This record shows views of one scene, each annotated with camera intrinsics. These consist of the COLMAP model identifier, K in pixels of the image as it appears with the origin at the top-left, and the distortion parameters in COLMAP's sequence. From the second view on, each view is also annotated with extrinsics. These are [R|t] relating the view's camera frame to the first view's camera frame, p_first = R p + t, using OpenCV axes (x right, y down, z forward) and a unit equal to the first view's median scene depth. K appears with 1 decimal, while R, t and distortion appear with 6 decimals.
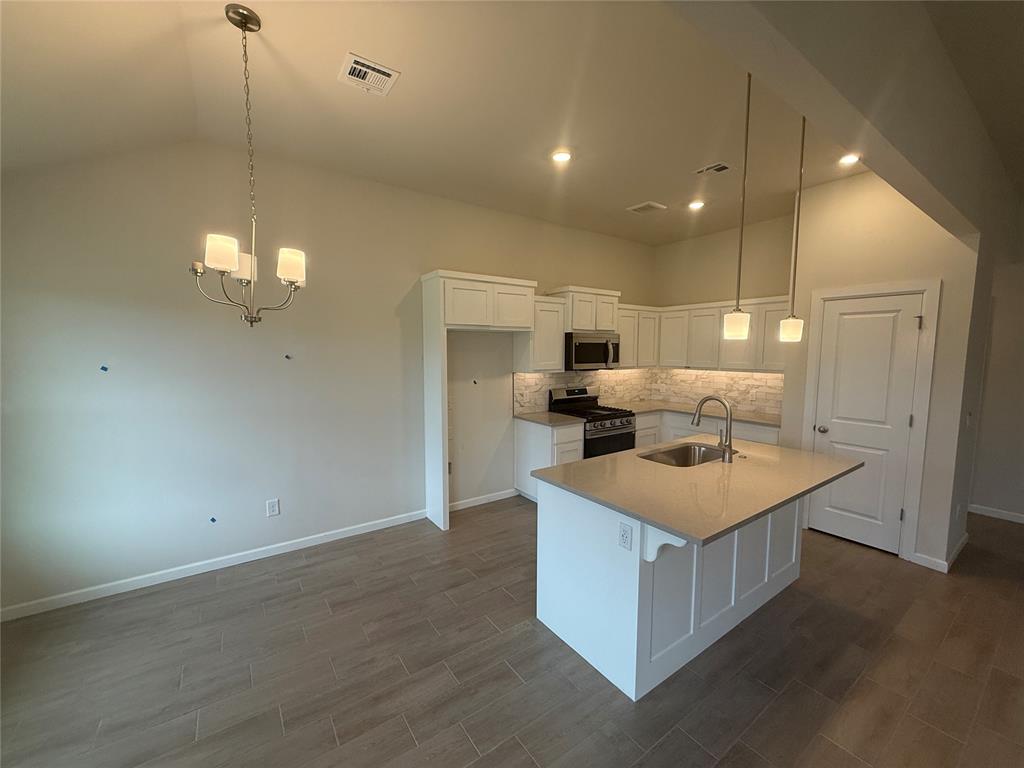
lens RADIAL K [[407.2, 0, 512.0], [0, 407.2, 384.0], [0, 0, 1]] dist [0.001099, 0.000286]
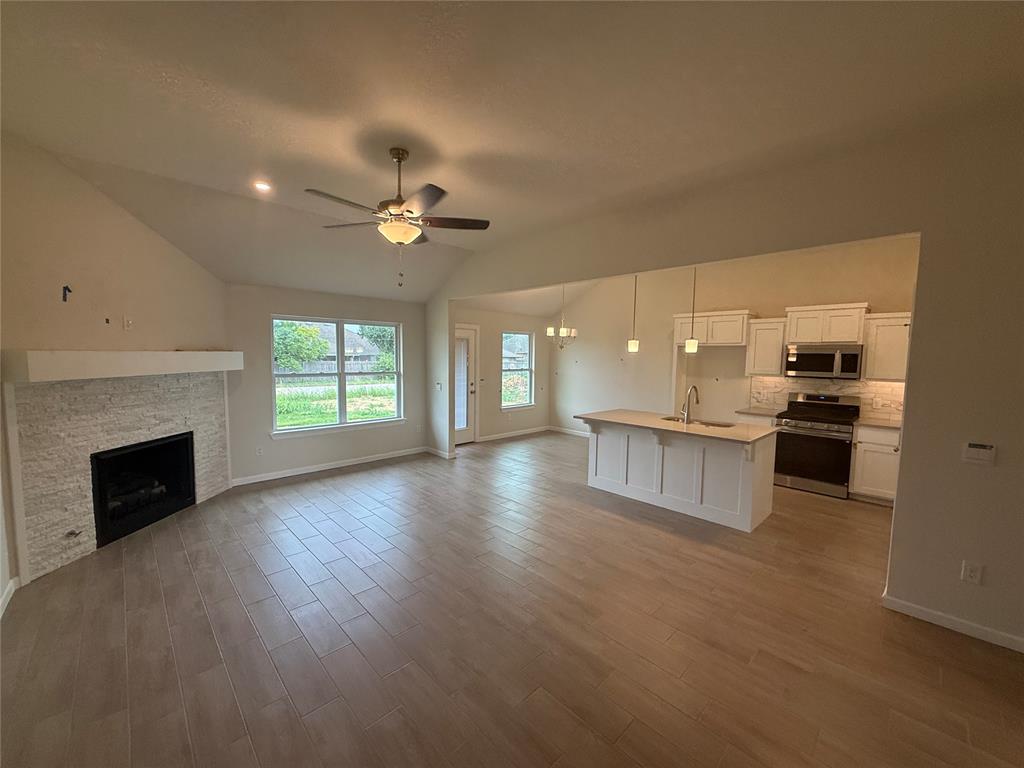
lens RADIAL K [[407.2, 0, 512.0], [0, 407.2, 384.0], [0, 0, 1]] dist [0.001099, 0.000286]
pose [[0.152326, 0.068280, -0.985969, 1.238275], [-0.102941, 0.993281, 0.052882, 0.010405], [0.982955, 0.093441, 0.158331, 0.005388]]
